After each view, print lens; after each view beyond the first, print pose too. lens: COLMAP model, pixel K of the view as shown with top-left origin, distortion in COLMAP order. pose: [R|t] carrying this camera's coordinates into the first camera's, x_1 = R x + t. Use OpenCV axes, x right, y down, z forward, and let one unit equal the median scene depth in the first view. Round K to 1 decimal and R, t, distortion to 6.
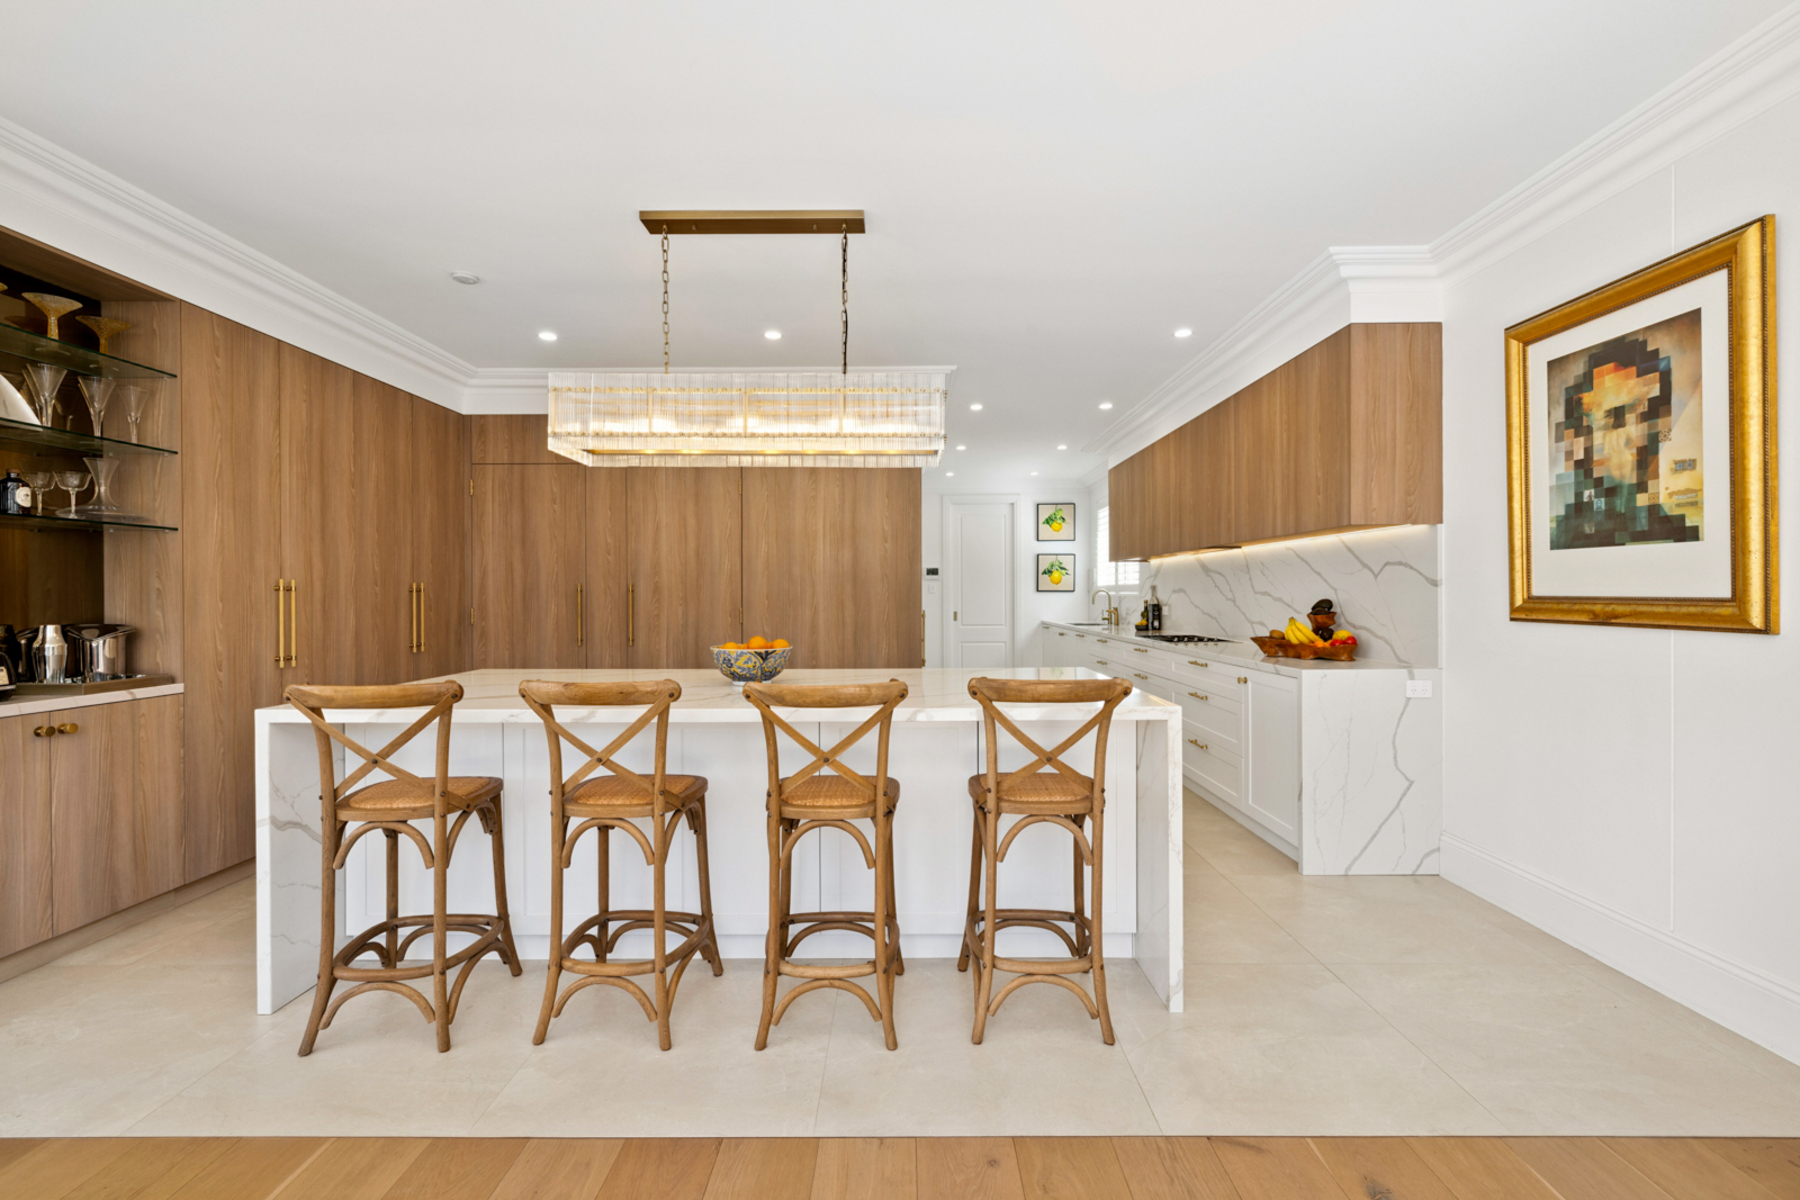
lens RADIAL K [[754.8, 0, 899.5], [0, 754.8, 596.1], [0, 0, 1]] dist [-0.000223, 0.000100]
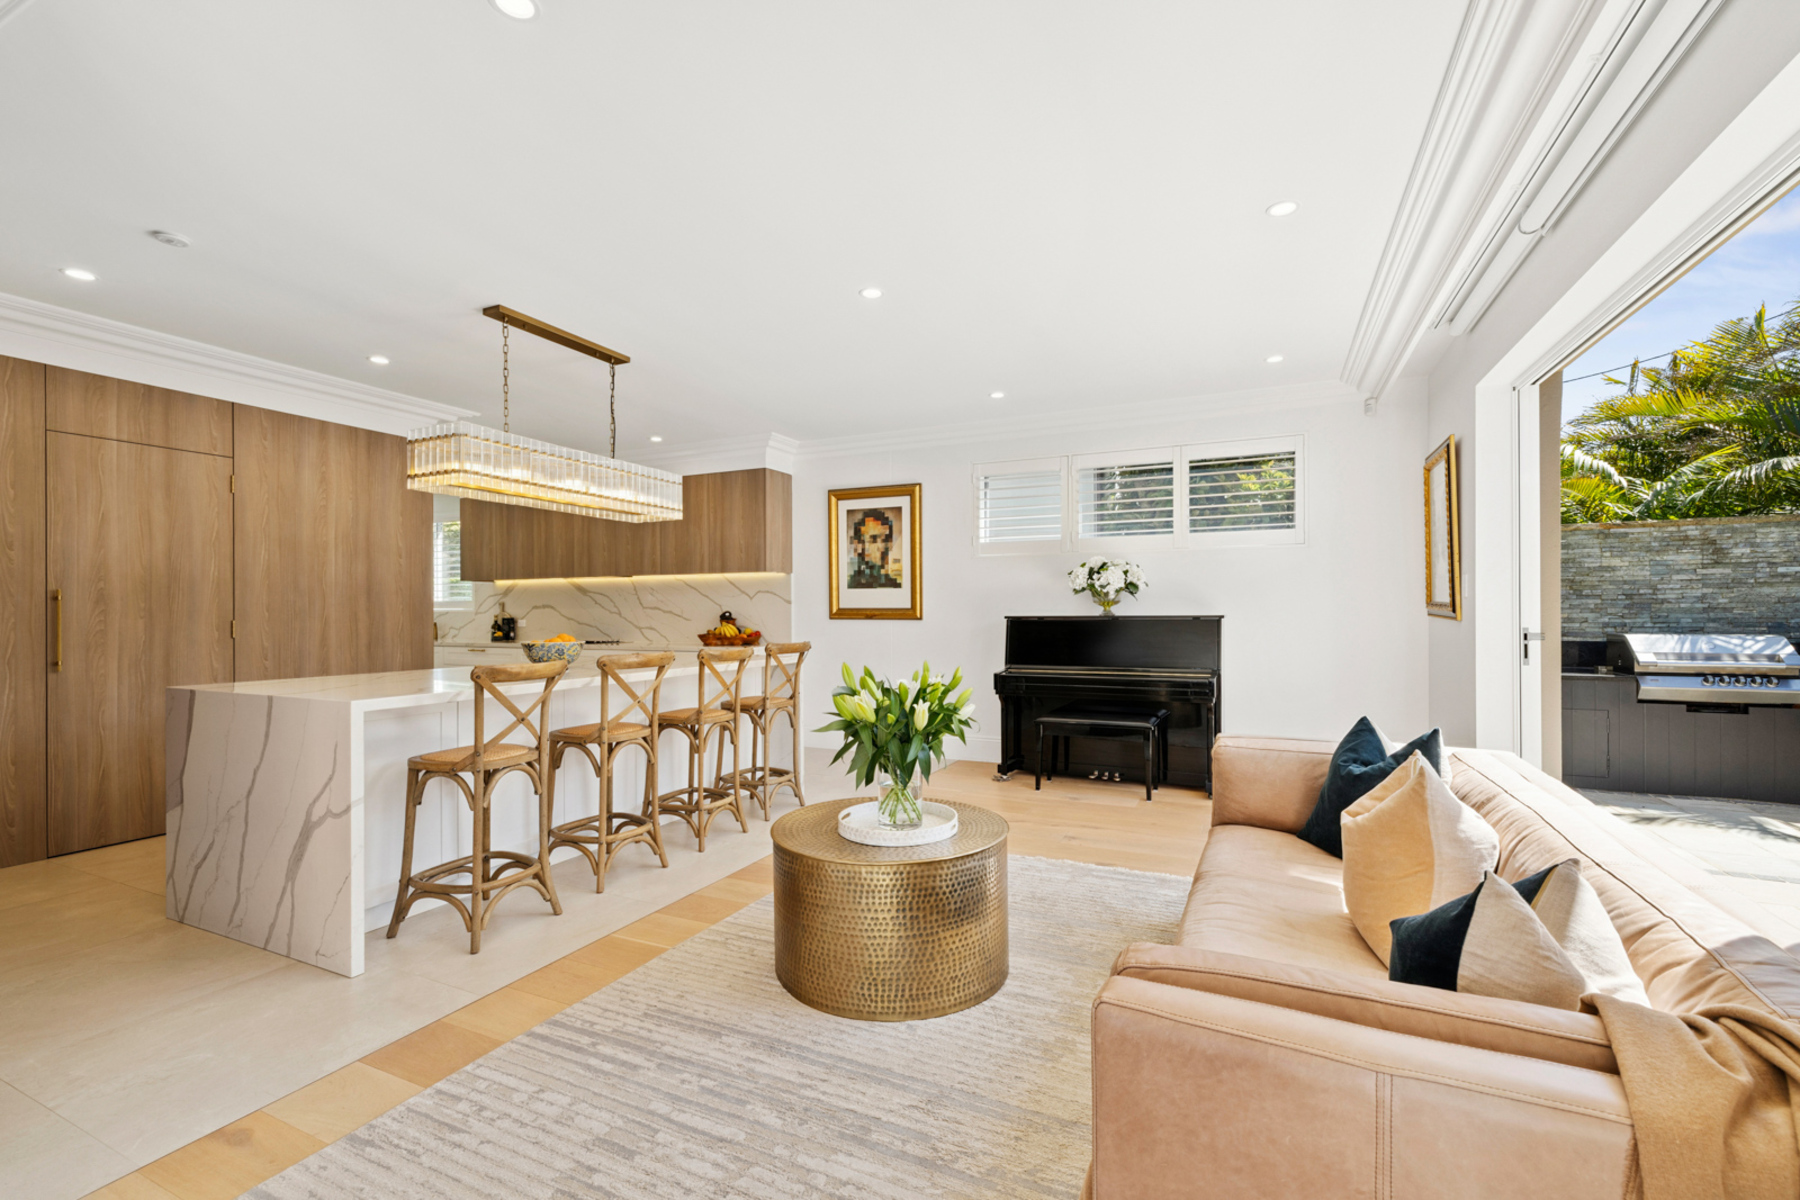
lens RADIAL K [[754.8, 0, 905.2], [0, 754.8, 606.9], [0, 0, 1]] dist [-0.000223, 0.000100]
pose [[0.418111, 0.007980, 0.908361, -1.203852], [0.005249, 0.999923, -0.011200, 0.023423], [-0.908381, 0.009451, 0.418037, -0.158601]]
